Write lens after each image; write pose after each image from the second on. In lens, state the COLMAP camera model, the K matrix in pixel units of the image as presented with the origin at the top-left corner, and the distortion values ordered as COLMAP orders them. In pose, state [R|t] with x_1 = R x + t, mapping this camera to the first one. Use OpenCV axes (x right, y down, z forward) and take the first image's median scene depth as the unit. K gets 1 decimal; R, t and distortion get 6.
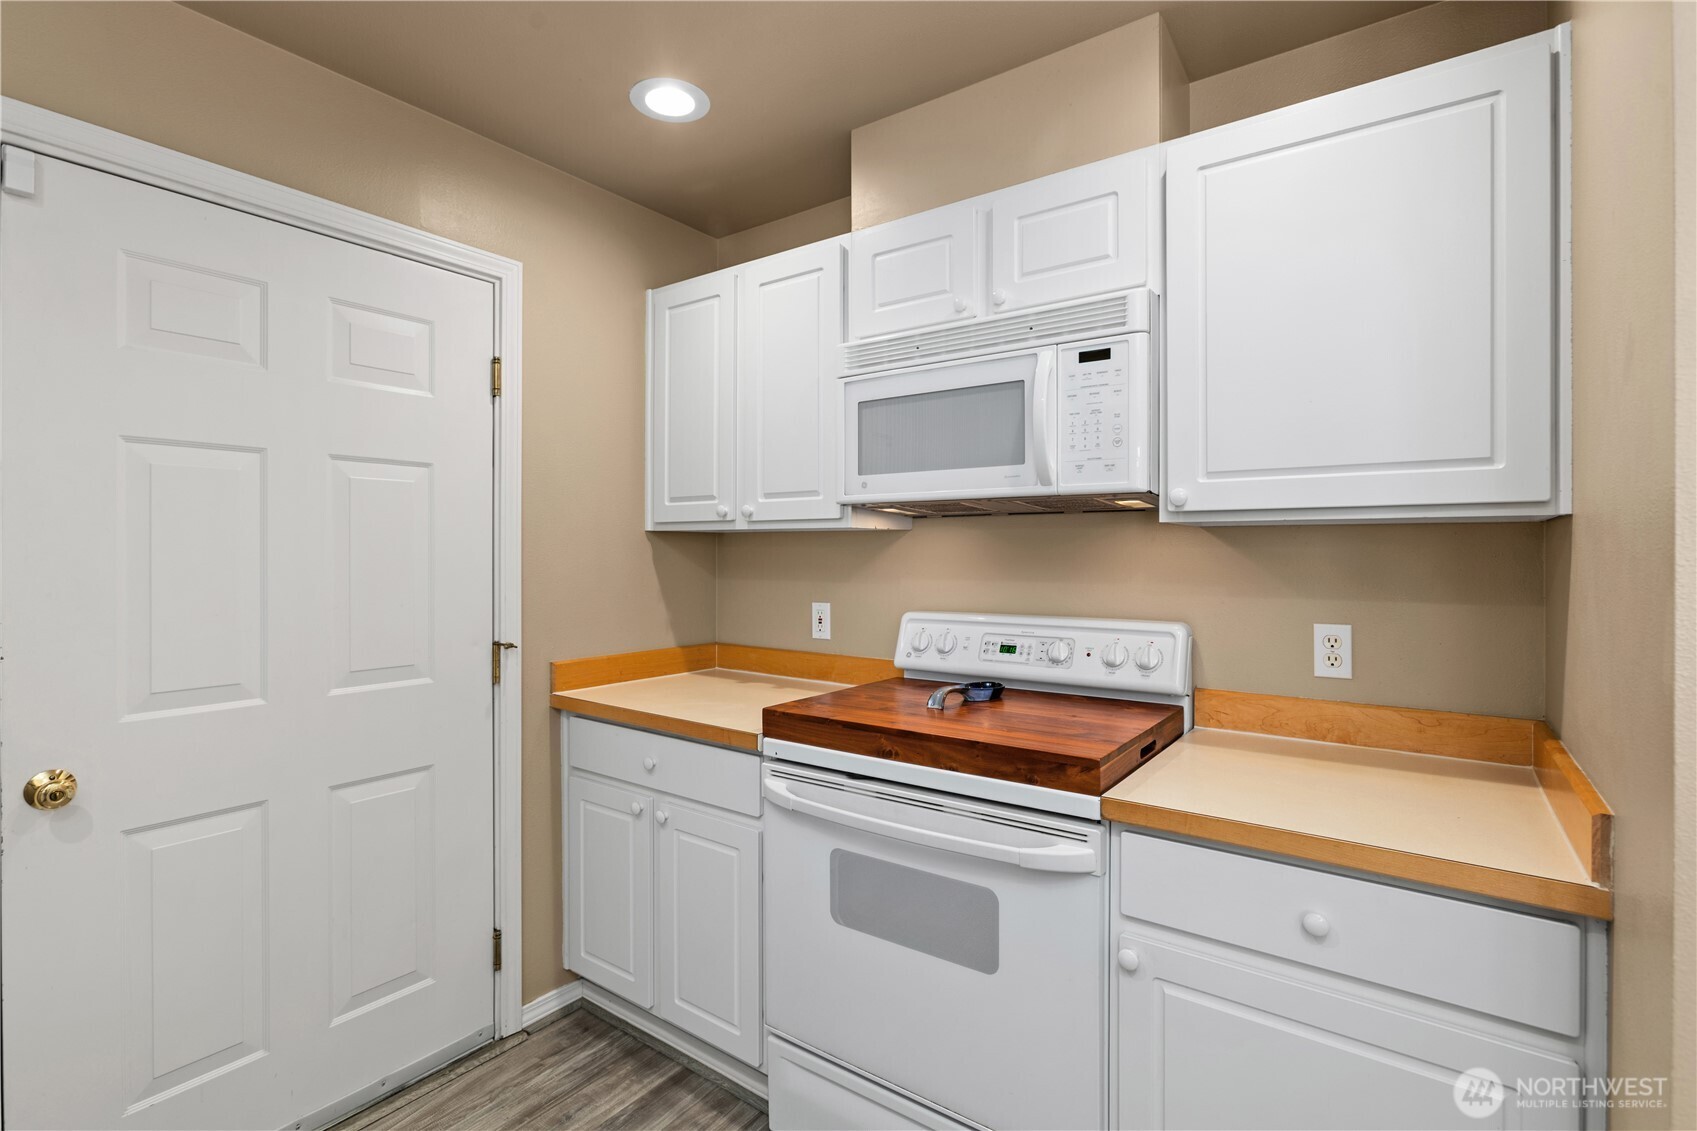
lens RADIAL K [[789.2, 0, 846.9], [0, 789.2, 554.5], [0, 0, 1]] dist [-0.000751, -0.000819]
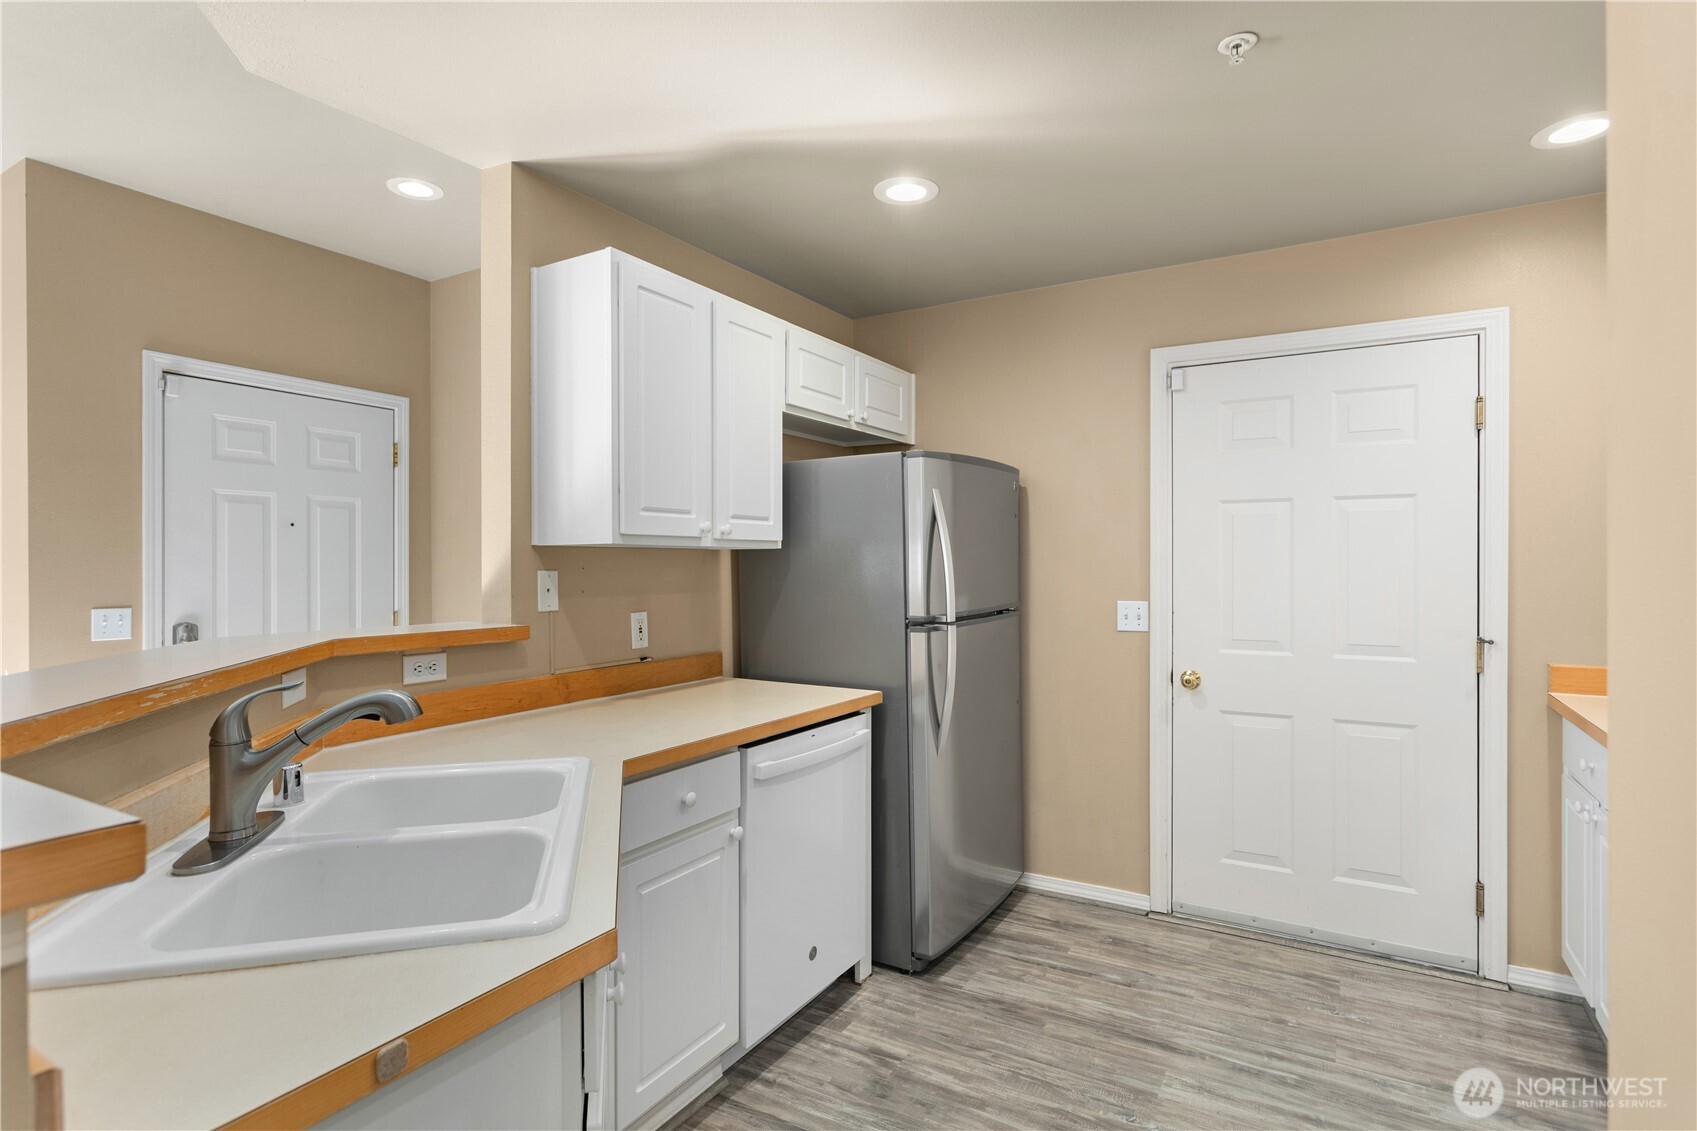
lens RADIAL K [[837.7, 0, 849.5], [0, 837.7, 571.6], [0, 0, 1]] dist [0.000758, 0.000494]
pose [[0.112283, 0.009888, -0.993627, 0.739582], [-0.000797, 0.999951, 0.009861, 0.000202], [0.993676, -0.000315, 0.112286, -0.081138]]
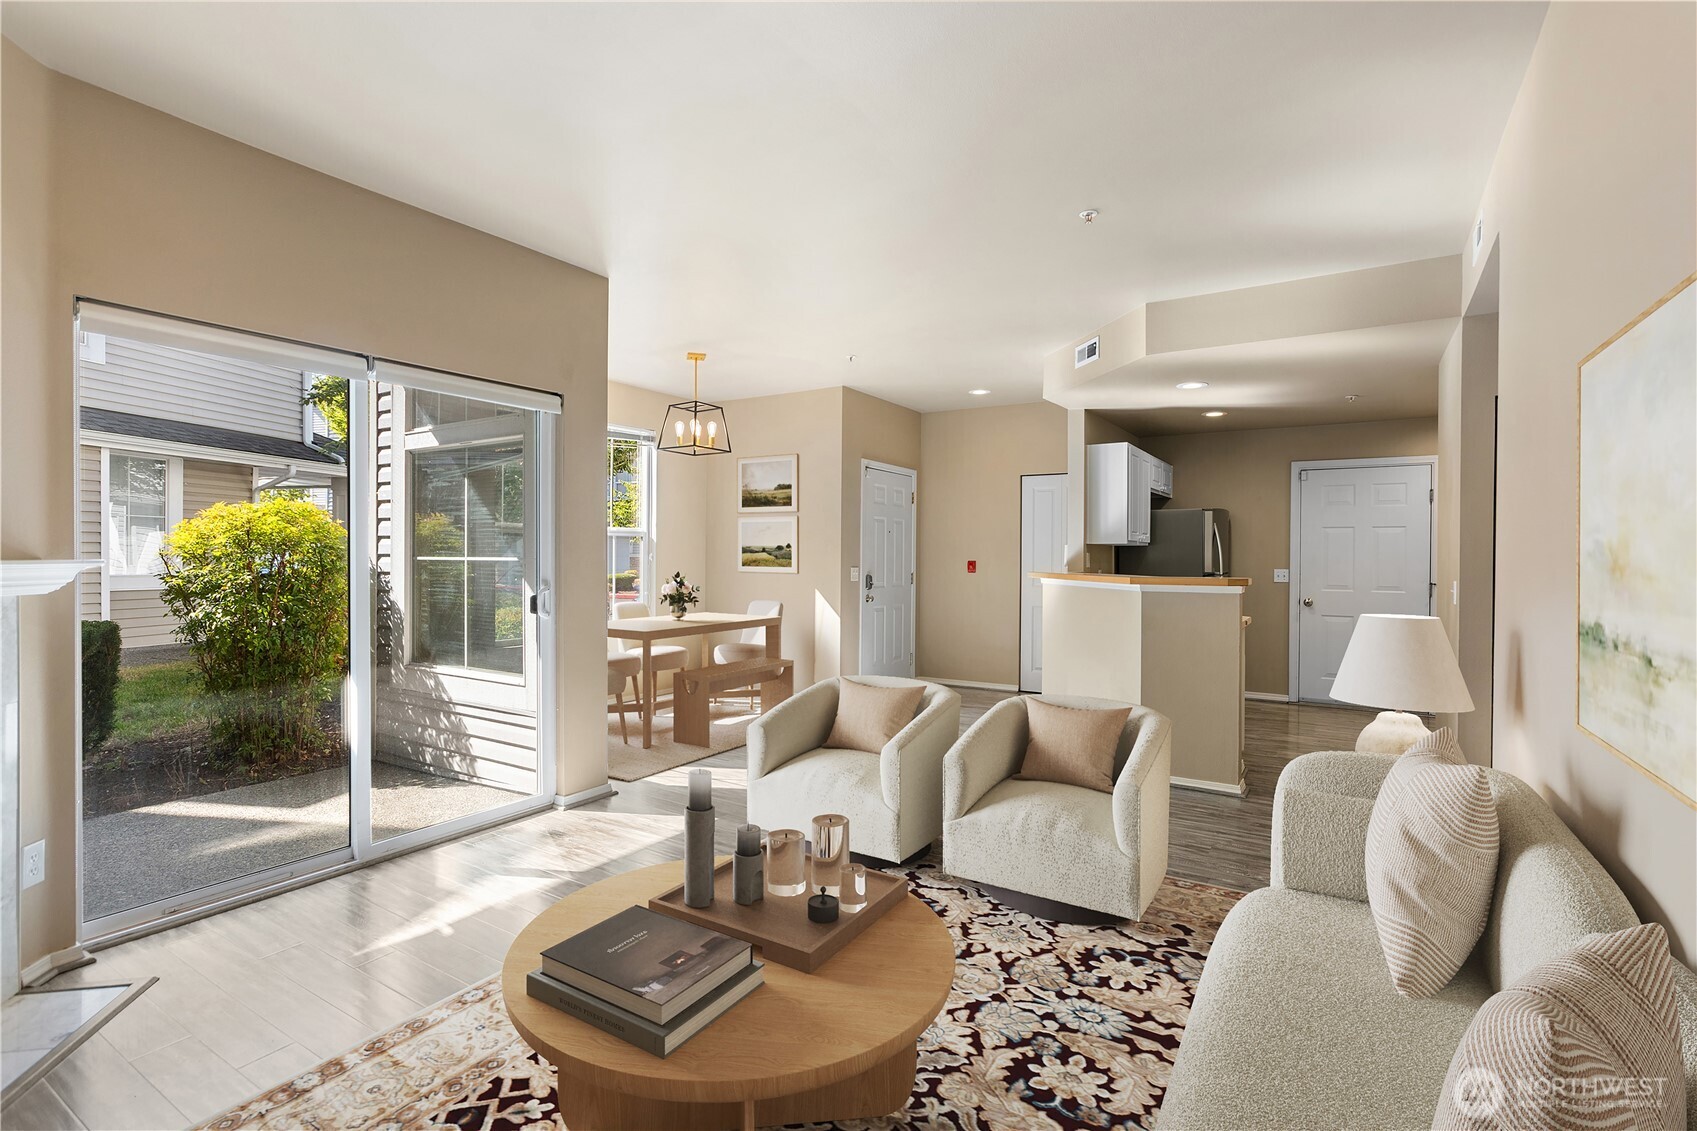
lens RADIAL K [[789.2, 0, 842.8], [0, 789.2, 554.9], [0, 0, 1]] dist [-0.000751, -0.000819]
pose [[0.085438, 0.004422, -0.996334, 2.525669], [-0.011532, 0.999928, 0.003449, 0.019080], [0.996277, 0.011195, 0.085483, -1.599719]]
